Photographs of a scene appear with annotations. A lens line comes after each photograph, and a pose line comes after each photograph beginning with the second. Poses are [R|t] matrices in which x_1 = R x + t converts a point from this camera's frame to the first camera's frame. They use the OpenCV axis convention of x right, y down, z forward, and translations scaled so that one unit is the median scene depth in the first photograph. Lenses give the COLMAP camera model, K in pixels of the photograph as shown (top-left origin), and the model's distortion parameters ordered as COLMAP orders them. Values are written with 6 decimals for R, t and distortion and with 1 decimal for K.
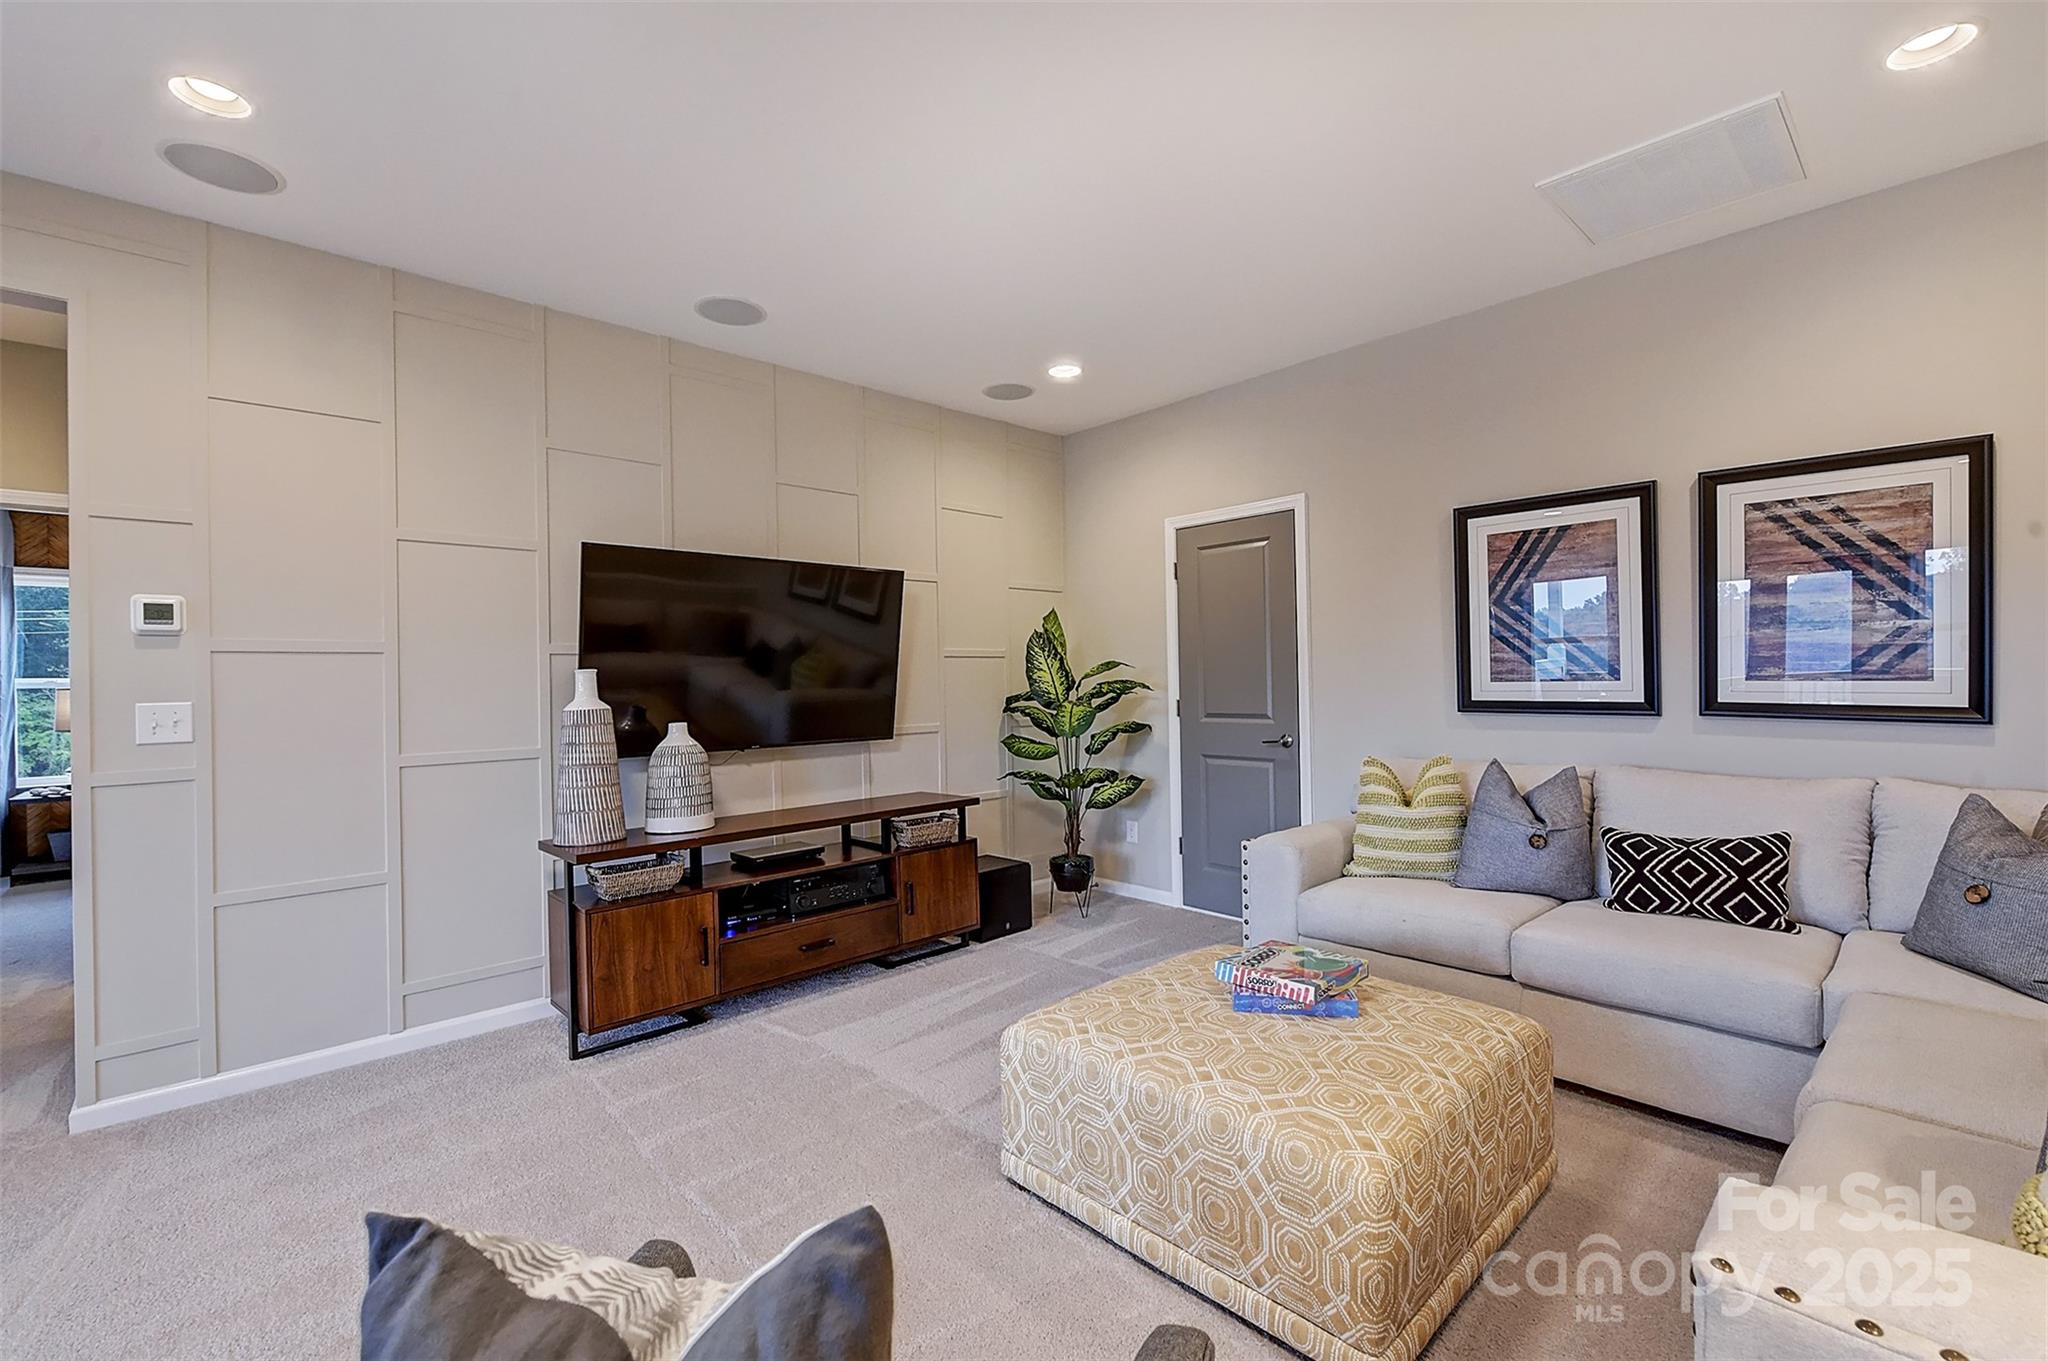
lens RADIAL K [[884.0, 0, 1024.6], [0, 884.0, 678.0], [0, 0, 1]] dist [0.000830, -0.001298]
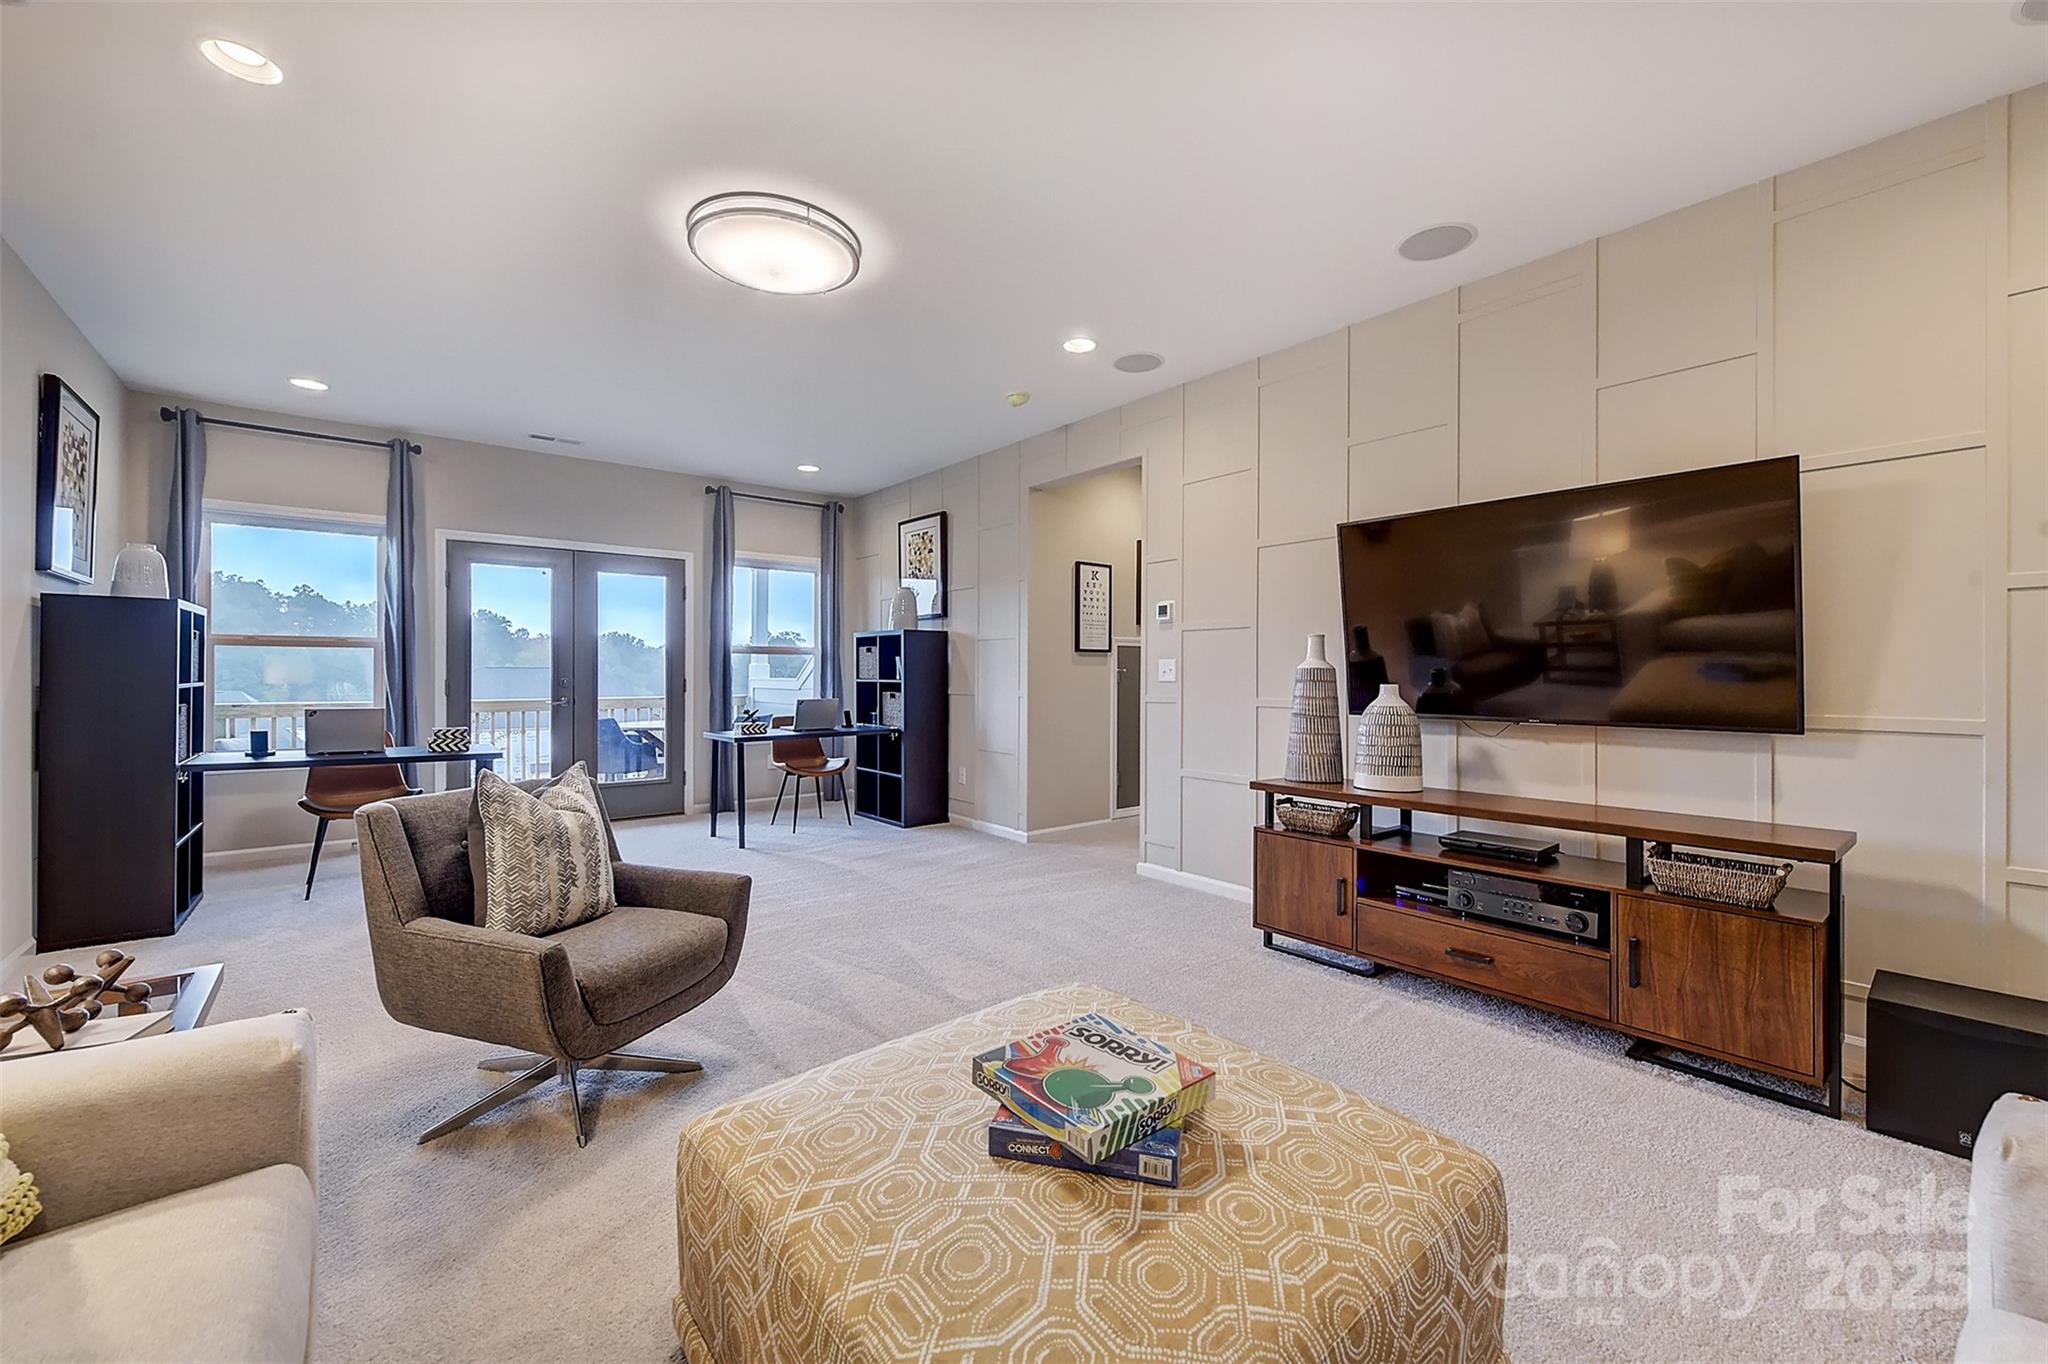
lens RADIAL K [[807.1, 0, 1021.8], [0, 807.1, 678.6], [0, 0, 1]] dist [-0.001179, 0.000026]
pose [[-0.070783, 0.024000, -0.997203, 0.584463], [-0.000318, 0.999710, 0.024083, 0.022491], [0.997492, 0.002022, -0.070754, 0.666296]]
